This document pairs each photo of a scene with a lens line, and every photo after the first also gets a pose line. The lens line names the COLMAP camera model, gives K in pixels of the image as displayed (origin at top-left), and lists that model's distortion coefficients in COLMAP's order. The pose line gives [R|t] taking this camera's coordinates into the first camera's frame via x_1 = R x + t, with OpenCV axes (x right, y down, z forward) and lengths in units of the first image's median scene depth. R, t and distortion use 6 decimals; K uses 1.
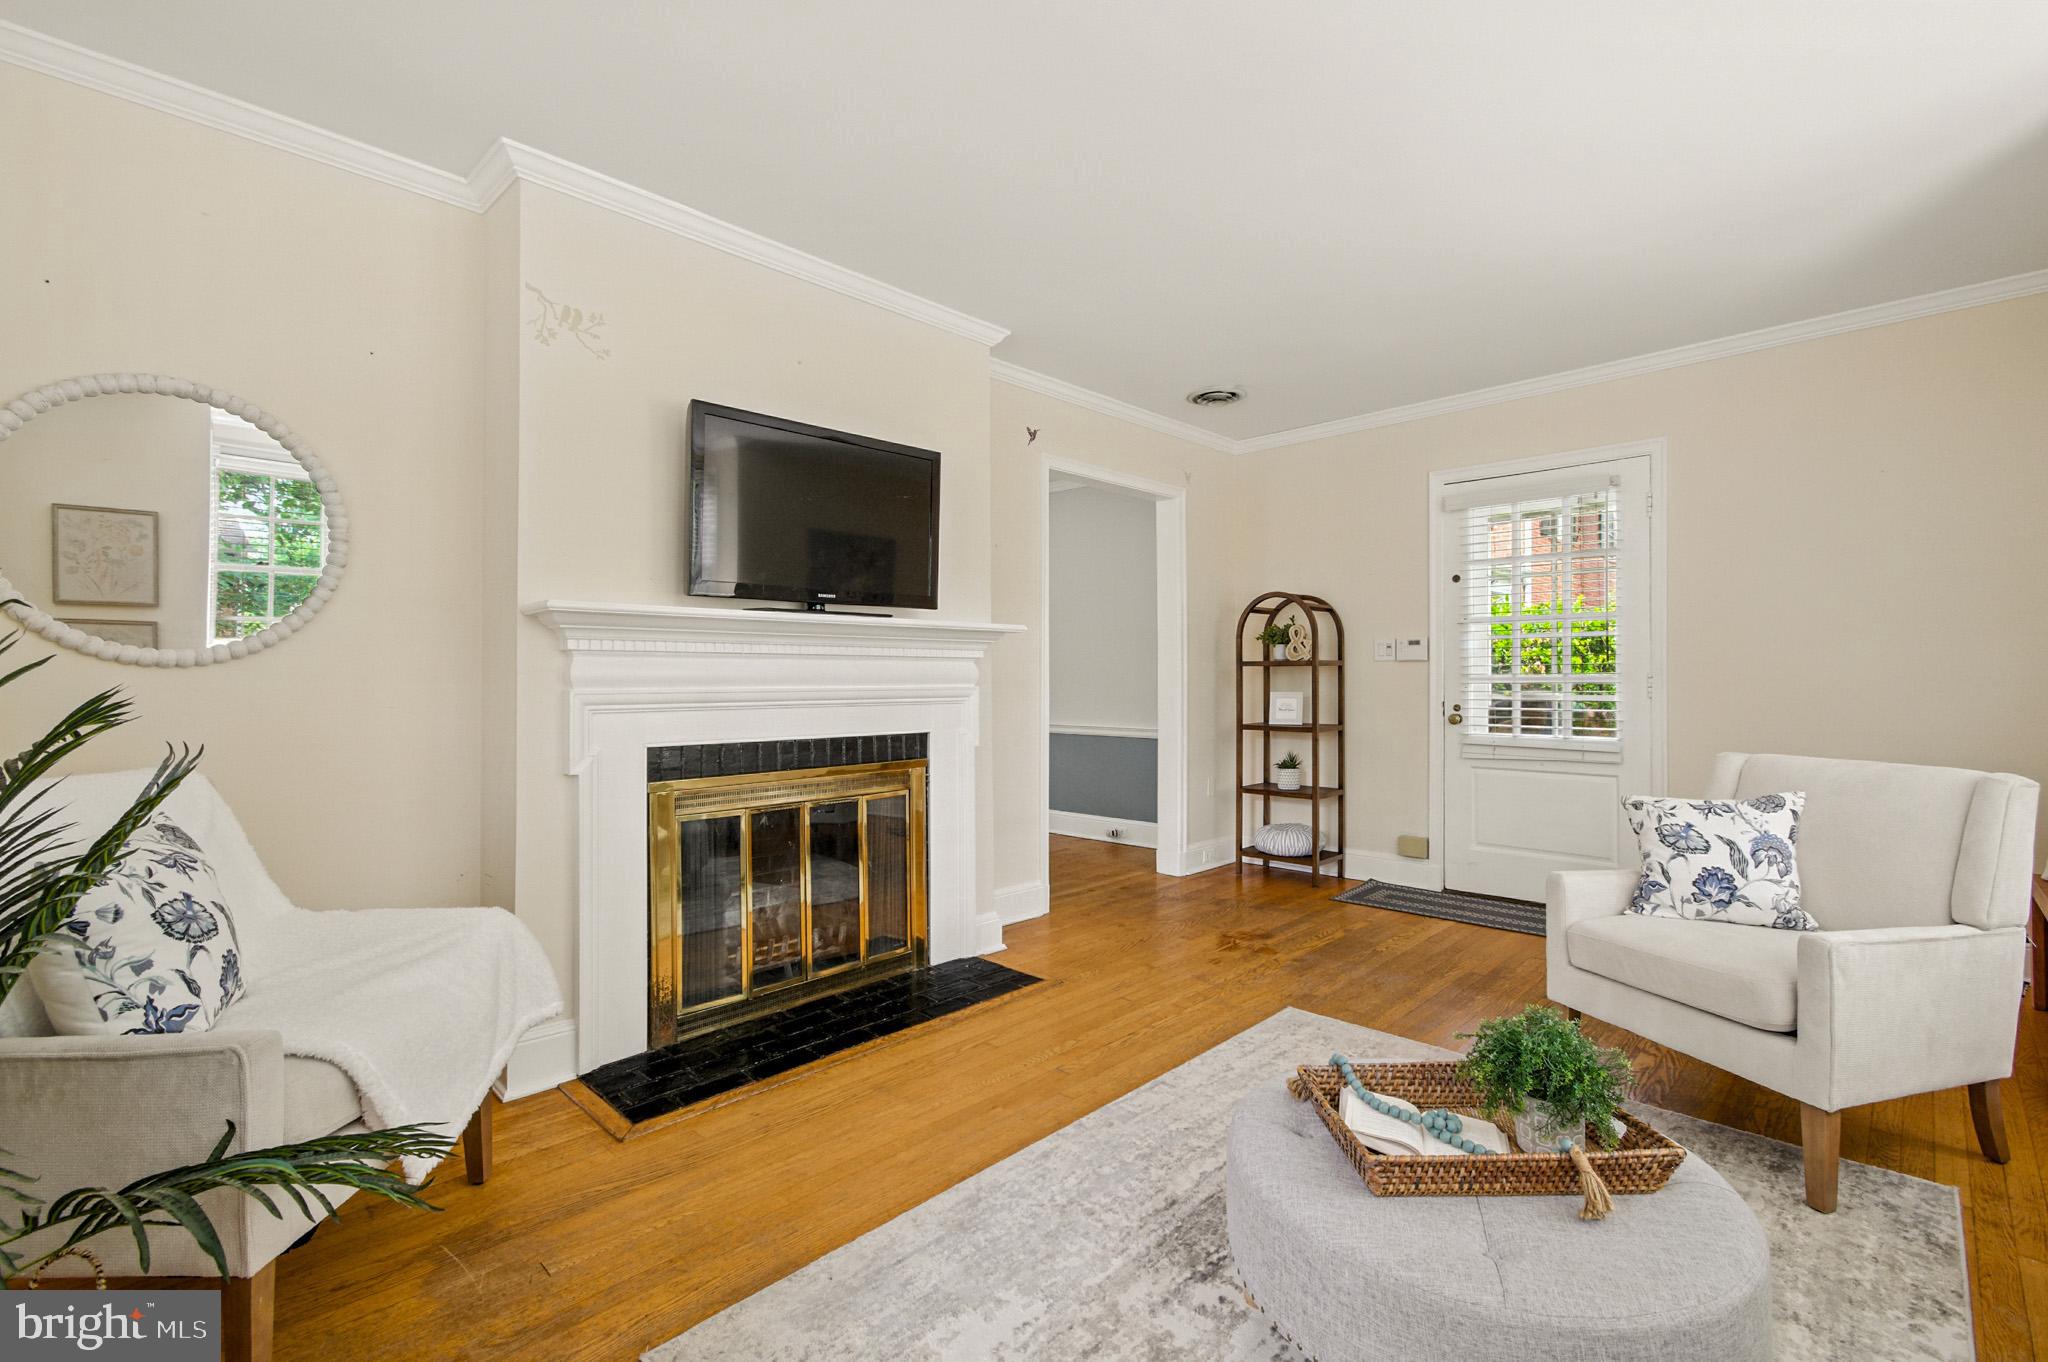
lens RADIAL K [[906.2, 0, 1033.0], [0, 906.2, 659.0], [0, 0, 1]] dist [-0.001302, -0.000649]
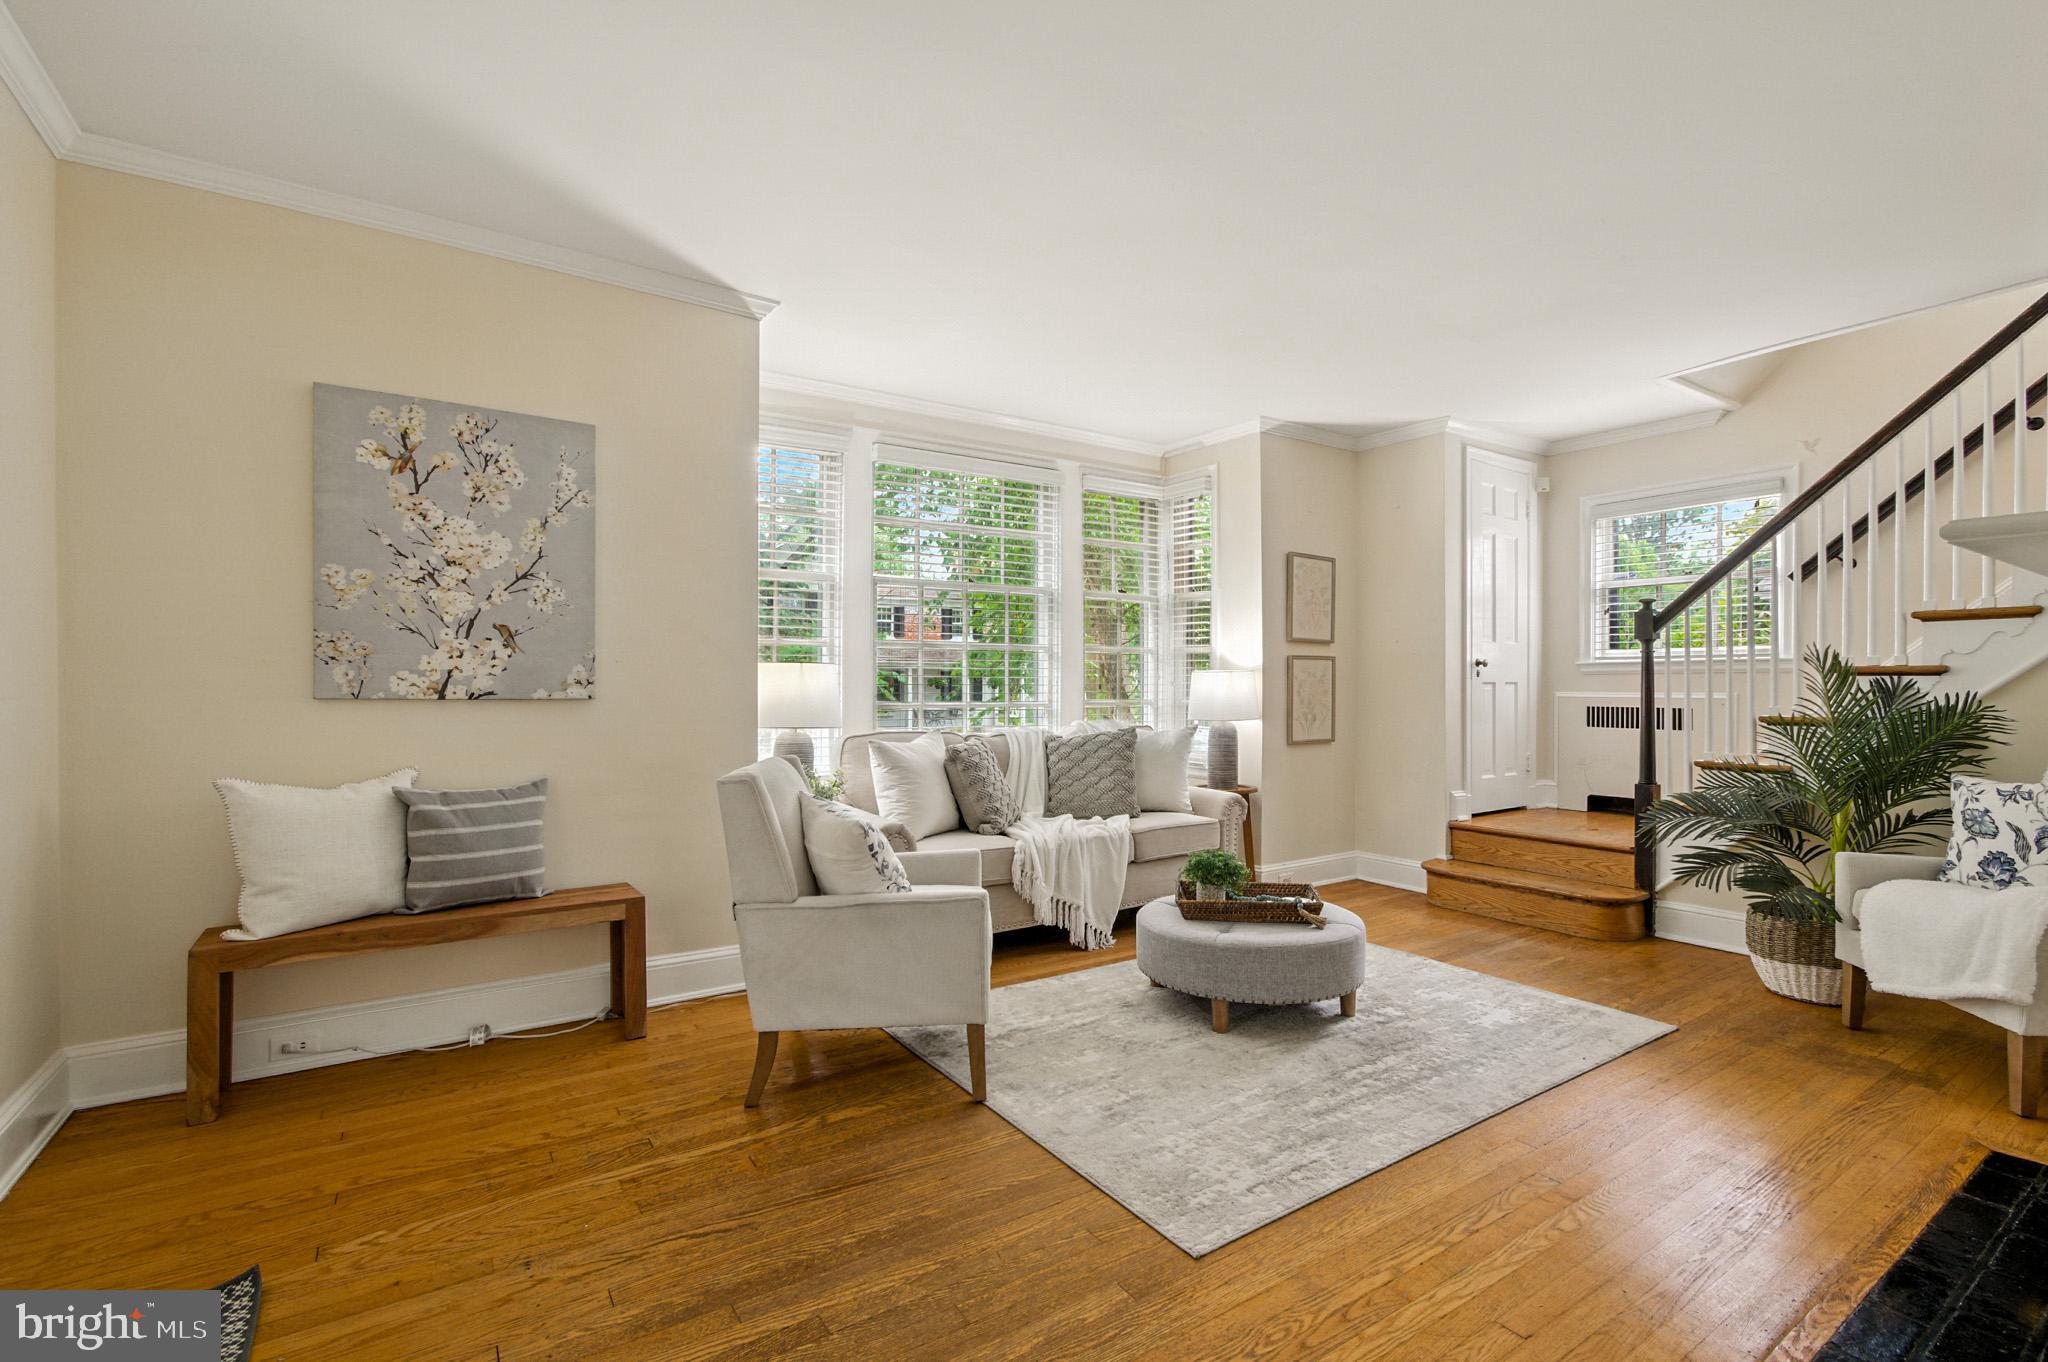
lens RADIAL K [[911.7, 0, 1036.8], [0, 911.7, 687.0], [0, 0, 1]] dist [-0.025469, 0.028743]
pose [[-0.978053, 0.002578, 0.208338, 0.310311], [-0.001810, 0.999781, -0.020865, 0.036007], [-0.208346, -0.020784, -0.977834, 1.910748]]
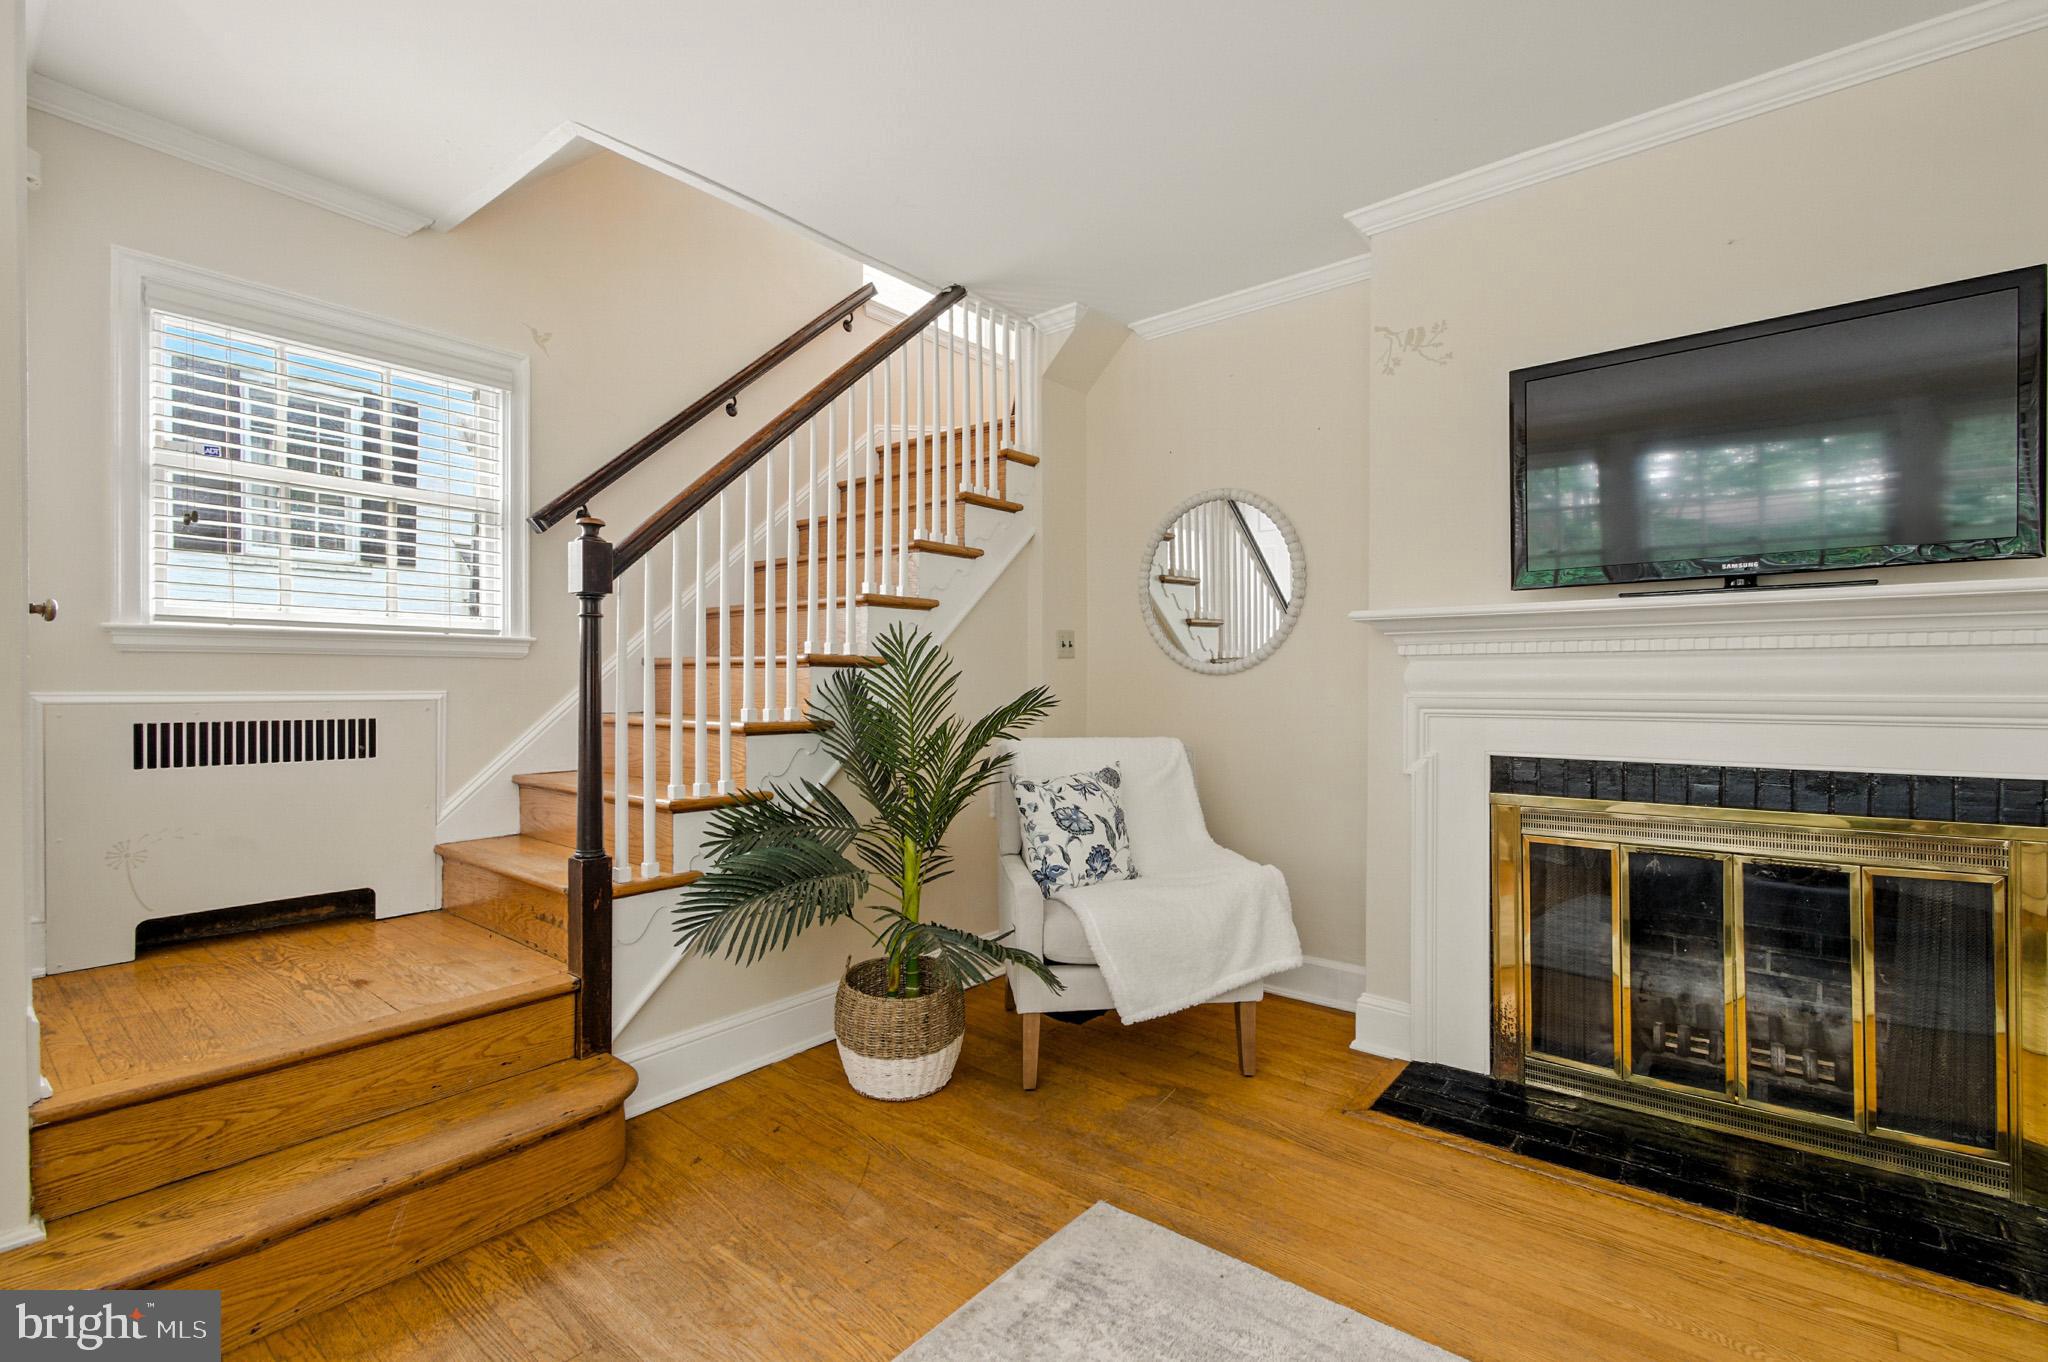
lens RADIAL K [[906.8, 0, 1024.0], [0, 906.8, 681.0], [0, 0, 1]] dist [0.000858, 0.000977]
pose [[0.061582, -0.006531, -0.998081, 0.511166], [0.028874, 0.999572, -0.004760, 0.010726], [0.997684, -0.028525, 0.061745, 0.481085]]
